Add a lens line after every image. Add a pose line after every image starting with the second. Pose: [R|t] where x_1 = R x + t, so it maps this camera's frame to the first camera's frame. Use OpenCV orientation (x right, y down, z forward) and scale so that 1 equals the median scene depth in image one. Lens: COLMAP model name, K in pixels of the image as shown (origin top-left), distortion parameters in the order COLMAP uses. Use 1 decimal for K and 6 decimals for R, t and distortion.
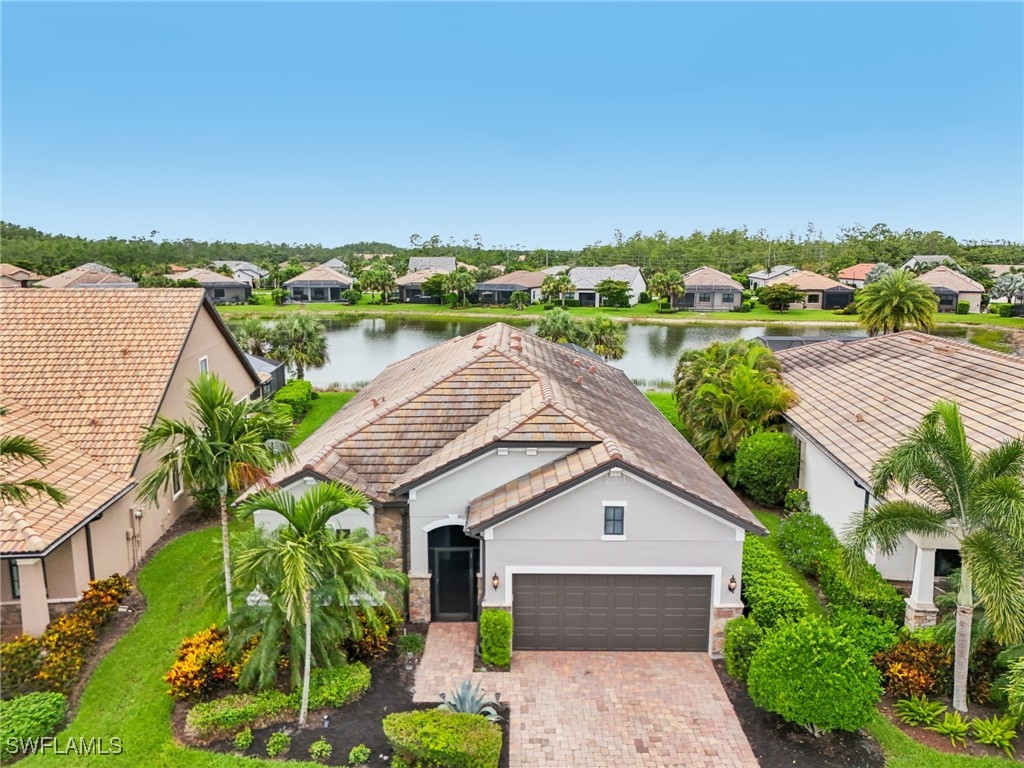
lens RADIAL K [[753.0, 0, 513.0], [0, 753.0, 383.7], [0, 0, 1]] dist [0.051079, -0.039136]
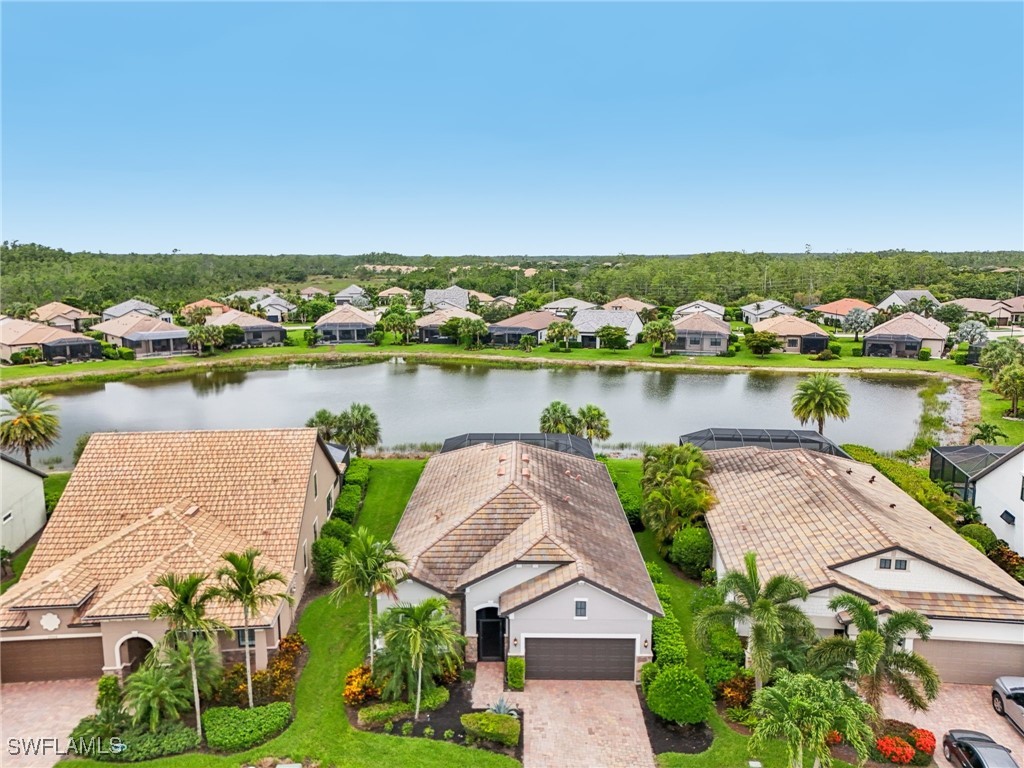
lens RADIAL K [[753.0, 0, 512.0], [0, 753.0, 385.3], [0, 0, 1]] dist [0.051079, -0.039136]
pose [[0.999924, -0.000642, -0.012329, -0.007082], [0.000622, 0.999998, -0.001626, -0.291288], [0.012330, 0.001618, 0.999923, -0.679310]]
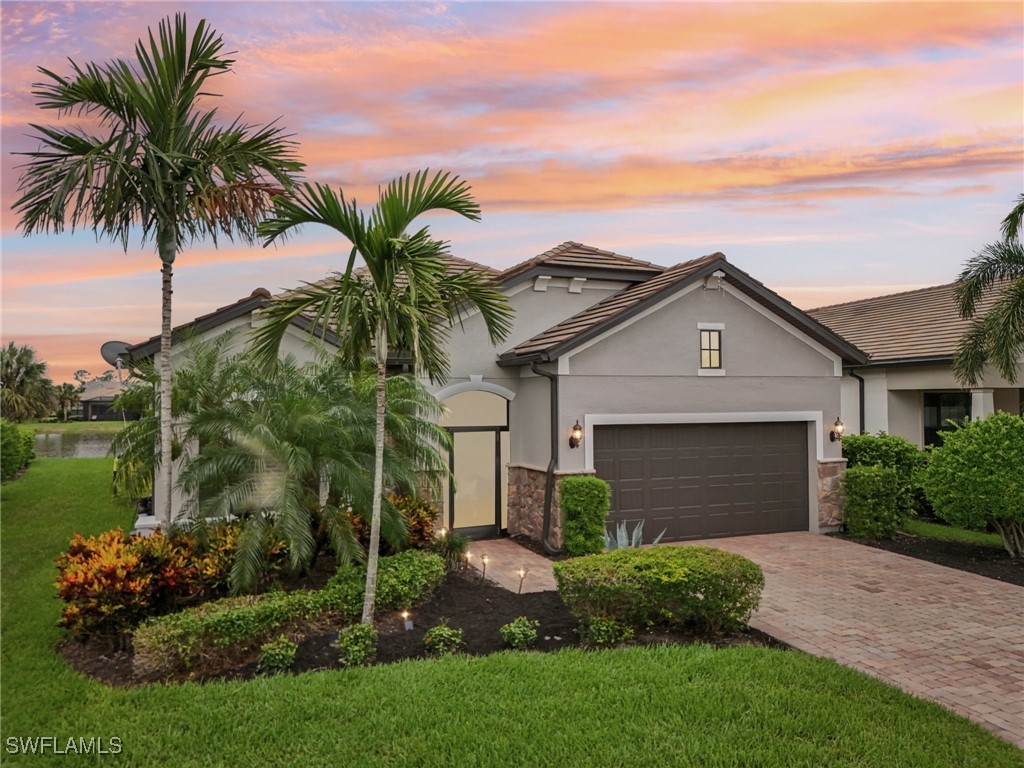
lens RADIAL K [[753.0, 0, 516.7], [0, 753.0, 387.7], [0, 0, 1]] dist [0.051079, -0.039136]
pose [[0.918839, 0.000279, 0.394634, -0.287157], [0.075505, 0.981401, -0.176495, 0.279319], [-0.387343, 0.191967, 0.901728, 0.321651]]
